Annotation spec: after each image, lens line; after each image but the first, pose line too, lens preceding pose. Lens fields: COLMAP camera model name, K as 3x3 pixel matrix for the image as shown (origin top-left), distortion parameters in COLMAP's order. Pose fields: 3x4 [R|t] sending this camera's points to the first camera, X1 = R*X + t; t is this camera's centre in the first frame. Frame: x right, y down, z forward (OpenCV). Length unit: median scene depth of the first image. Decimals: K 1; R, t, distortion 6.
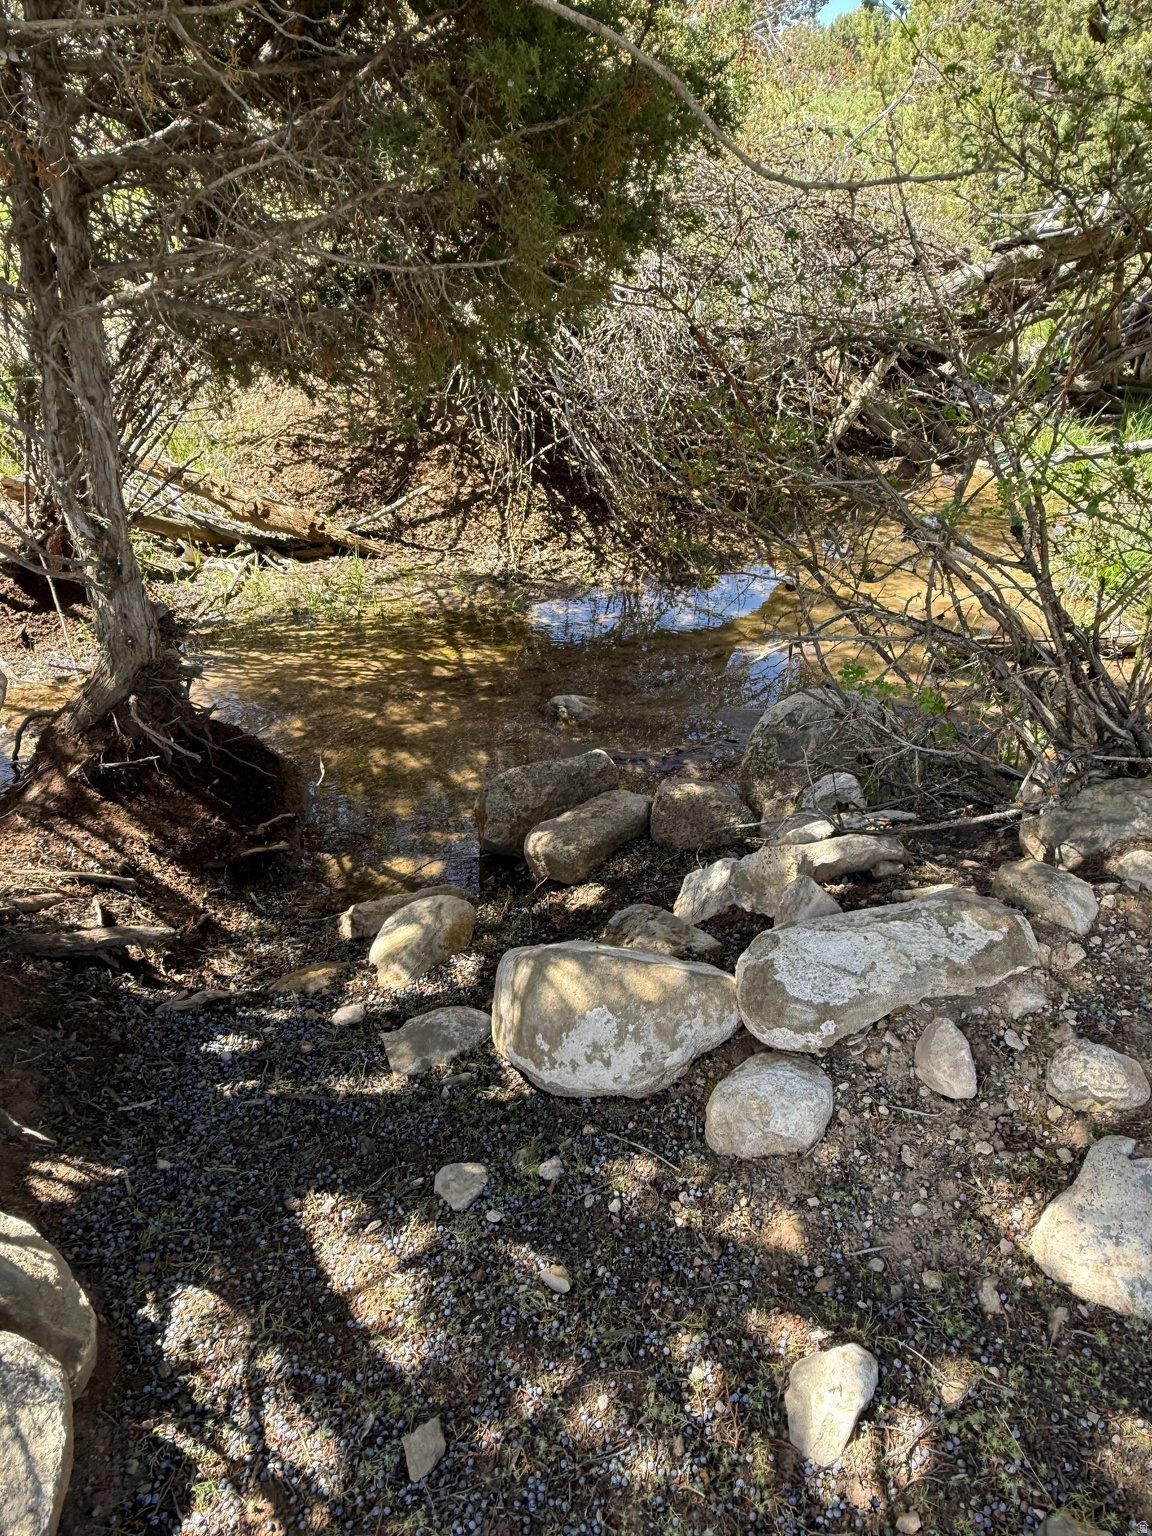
lens RADIAL K [[1035.1, 0, 580.2], [0, 1035.1, 765.9], [0, 0, 1]] dist [0.010274, 0.002946]
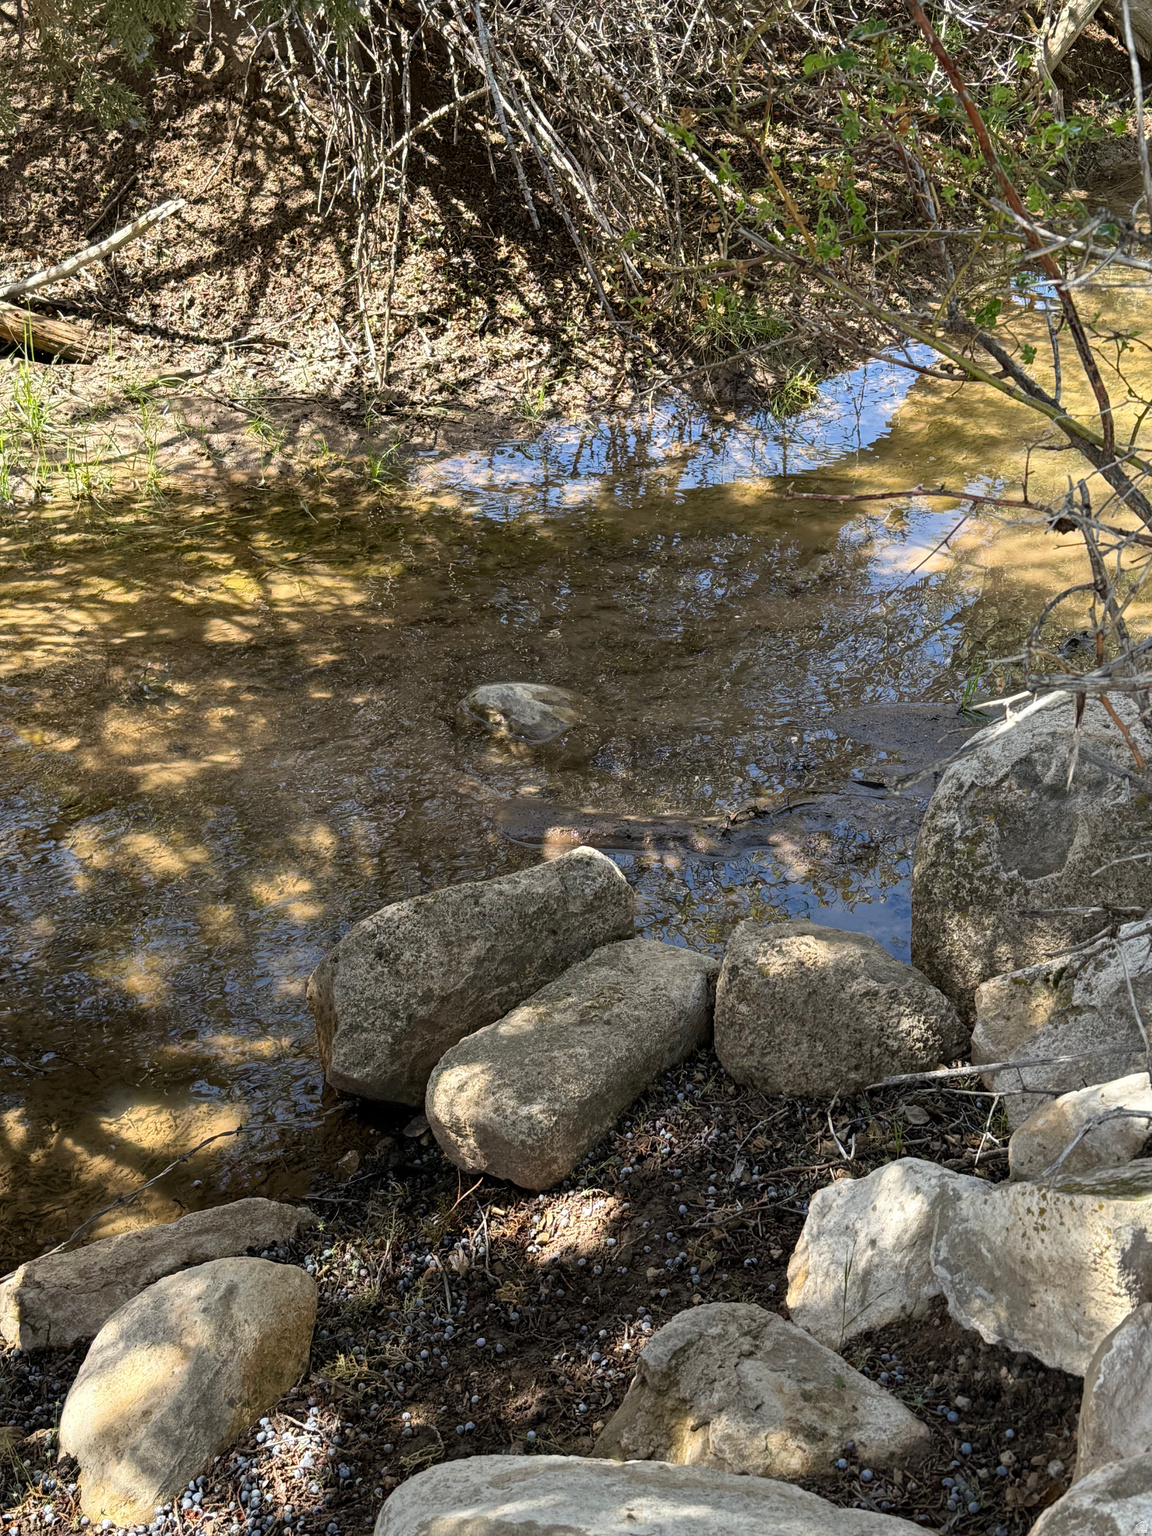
lens RADIAL K [[2004.5, 0, 577.9], [0, 2004.5, 768.9], [0, 0, 1]] dist [0.109871, 0.000000]
pose [[0.999049, -0.030877, 0.030774, -0.007394], [0.029670, 0.998801, 0.038933, -0.053806], [-0.031939, -0.037982, 0.998768, 0.098498]]
